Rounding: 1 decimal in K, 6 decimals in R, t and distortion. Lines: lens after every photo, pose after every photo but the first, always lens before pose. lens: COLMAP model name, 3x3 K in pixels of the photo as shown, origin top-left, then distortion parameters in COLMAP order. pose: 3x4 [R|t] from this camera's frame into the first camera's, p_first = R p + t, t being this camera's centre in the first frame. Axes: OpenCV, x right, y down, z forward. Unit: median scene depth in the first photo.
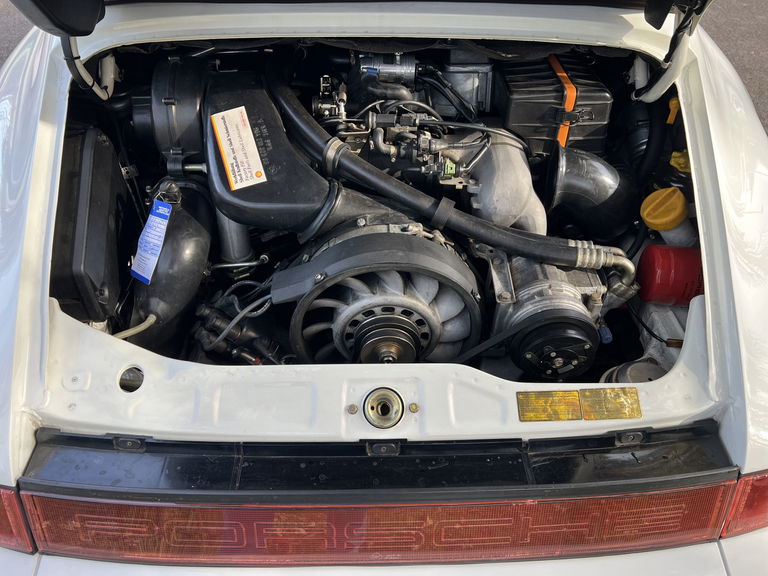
lens RADIAL K [[577.9, 0, 385.0], [0, 577.9, 292.3], [0, 0, 1]] dist [0.066582, -0.061830]
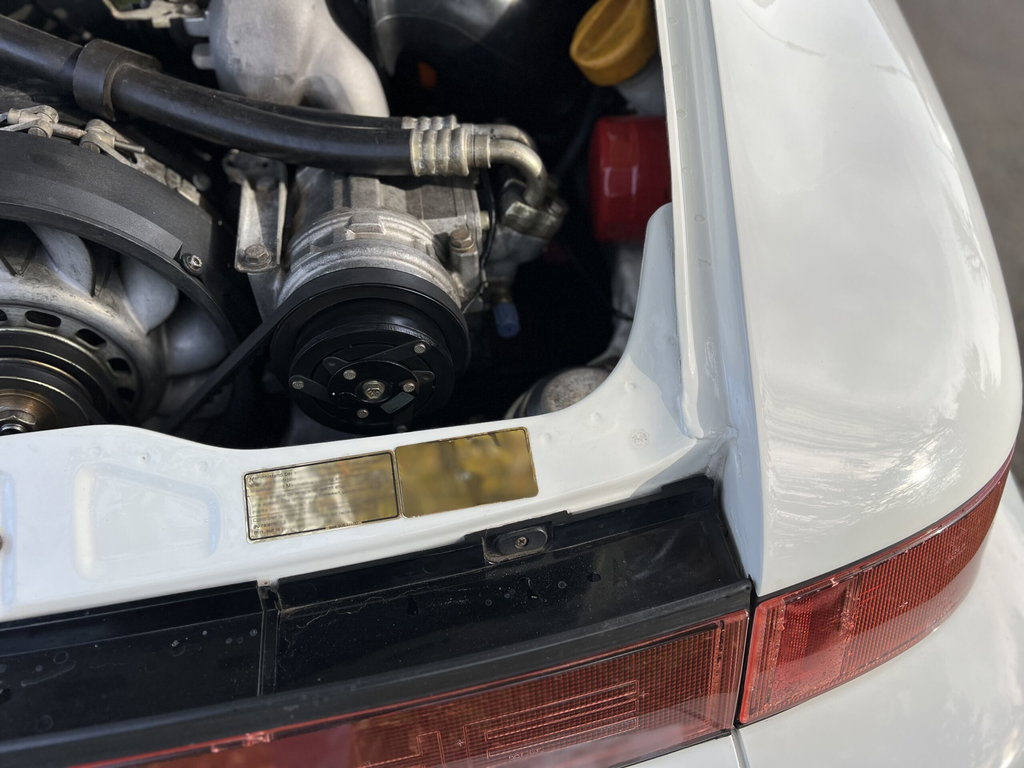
lens RADIAL K [[770.5, 0, 504.7], [0, 770.5, 383.2], [0, 0, 1]] dist [0.066582, -0.061830]
pose [[0.992402, -0.113237, 0.048131, 0.355782], [0.107658, 0.988529, 0.105923, 0.060632], [-0.059573, -0.099936, 0.993209, 0.391096]]
